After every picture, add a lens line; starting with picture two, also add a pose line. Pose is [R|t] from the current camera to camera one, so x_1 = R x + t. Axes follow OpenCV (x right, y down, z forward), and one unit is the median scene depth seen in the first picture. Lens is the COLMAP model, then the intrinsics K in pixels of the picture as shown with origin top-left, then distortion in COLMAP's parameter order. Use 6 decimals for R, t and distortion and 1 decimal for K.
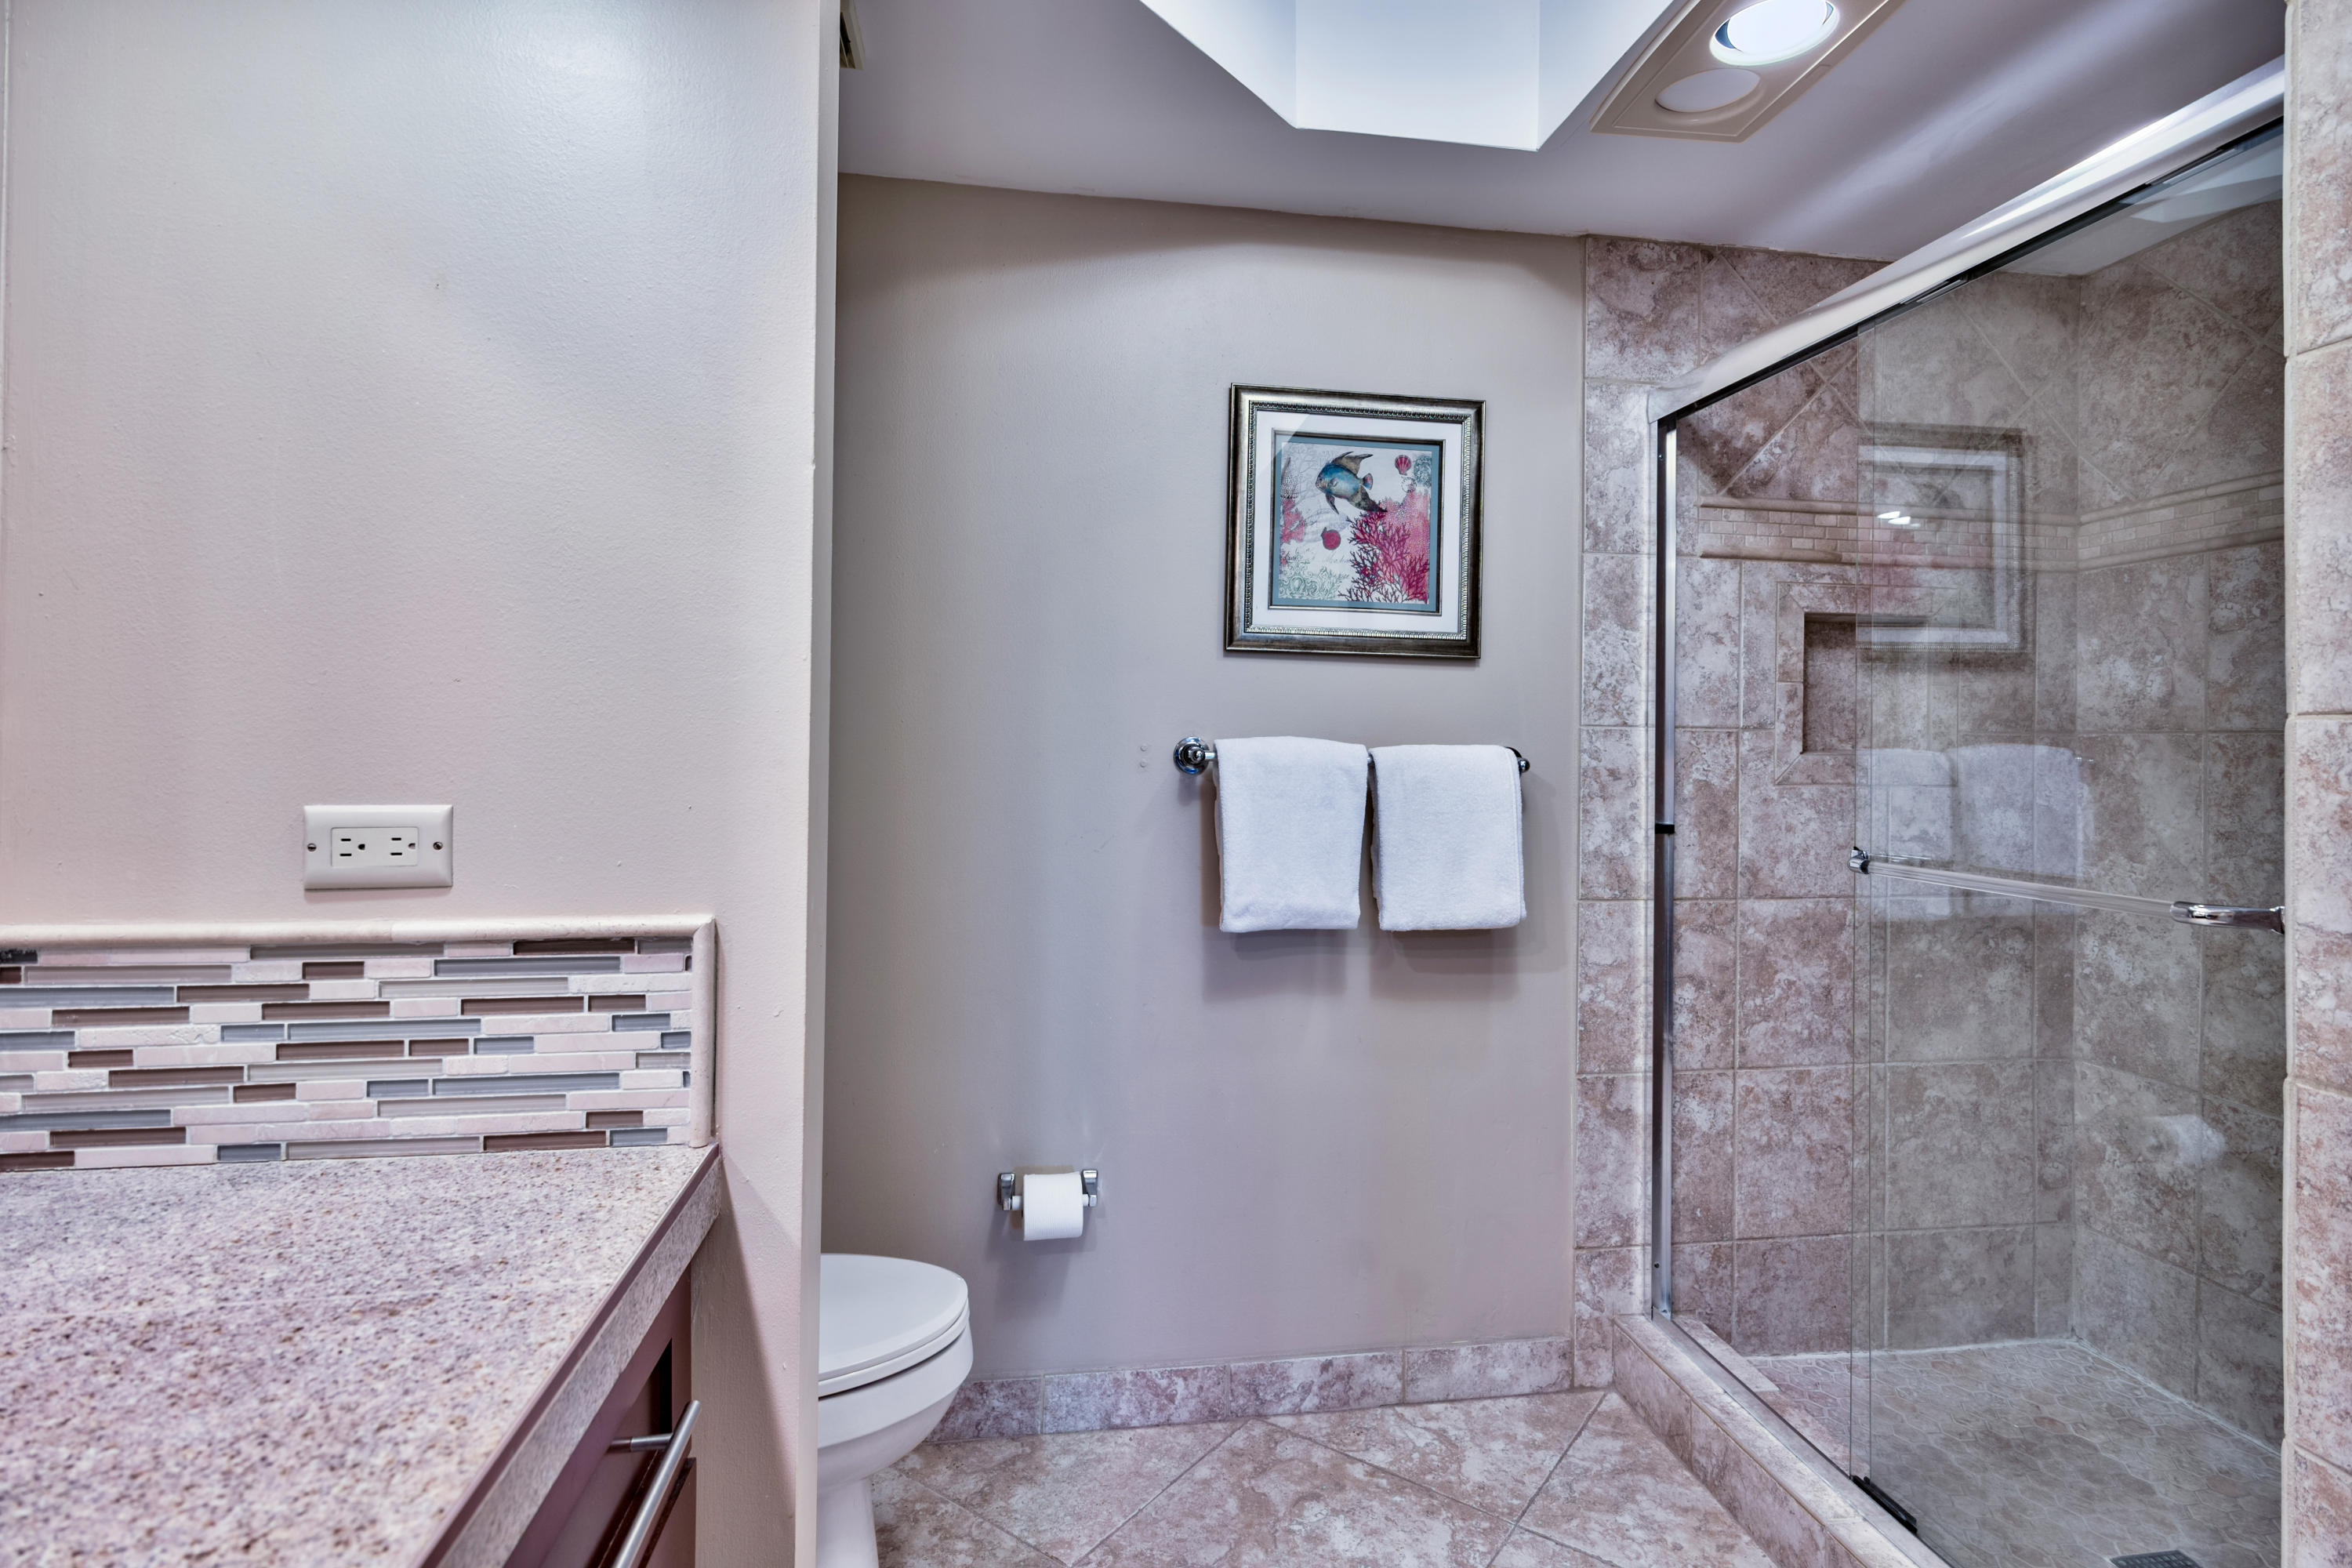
lens RADIAL K [[1194.4, 0, 1203.1], [0, 1194.4, 736.6], [0, 0, 1]] dist [0.001366, 0.000788]
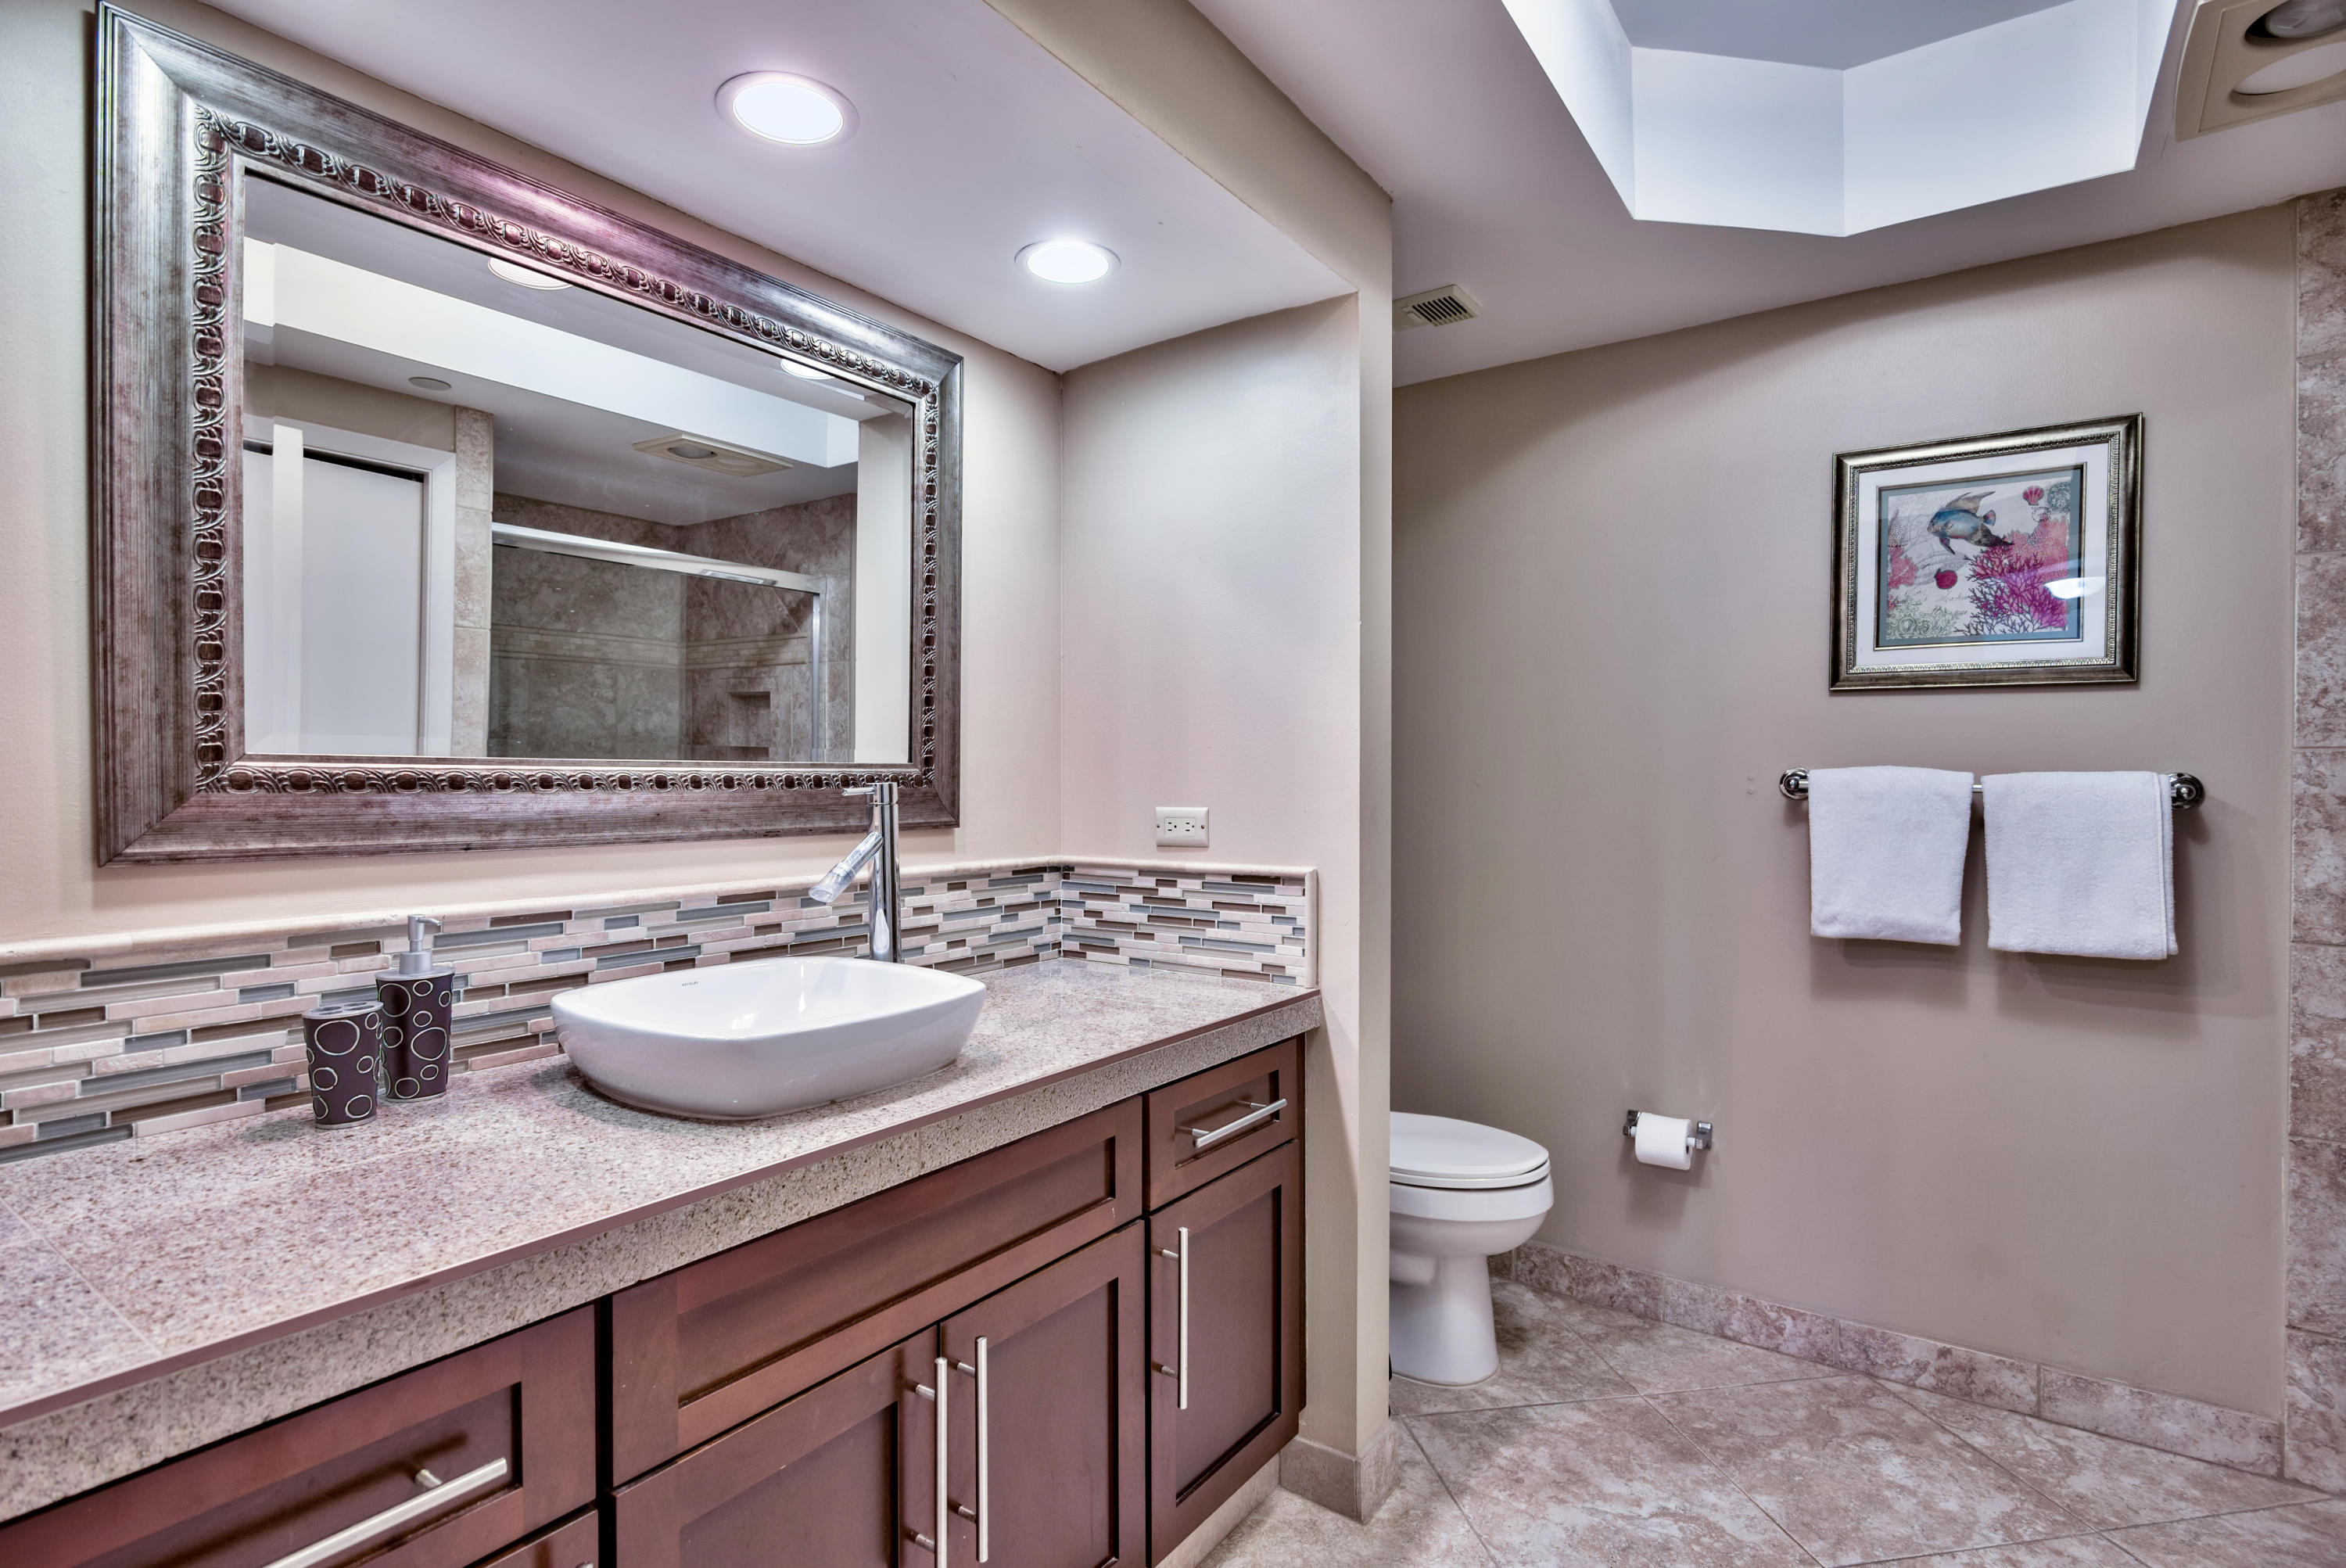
lens RADIAL K [[1191.4, 0, 1175.7], [0, 1191.4, 779.7], [0, 0, 1]] dist [0.001366, 0.000788]
pose [[0.714477, -0.007358, -0.699620, 0.356023], [0.013180, 0.999909, 0.002944, 0.000884], [0.699535, -0.011324, 0.714509, -0.236014]]
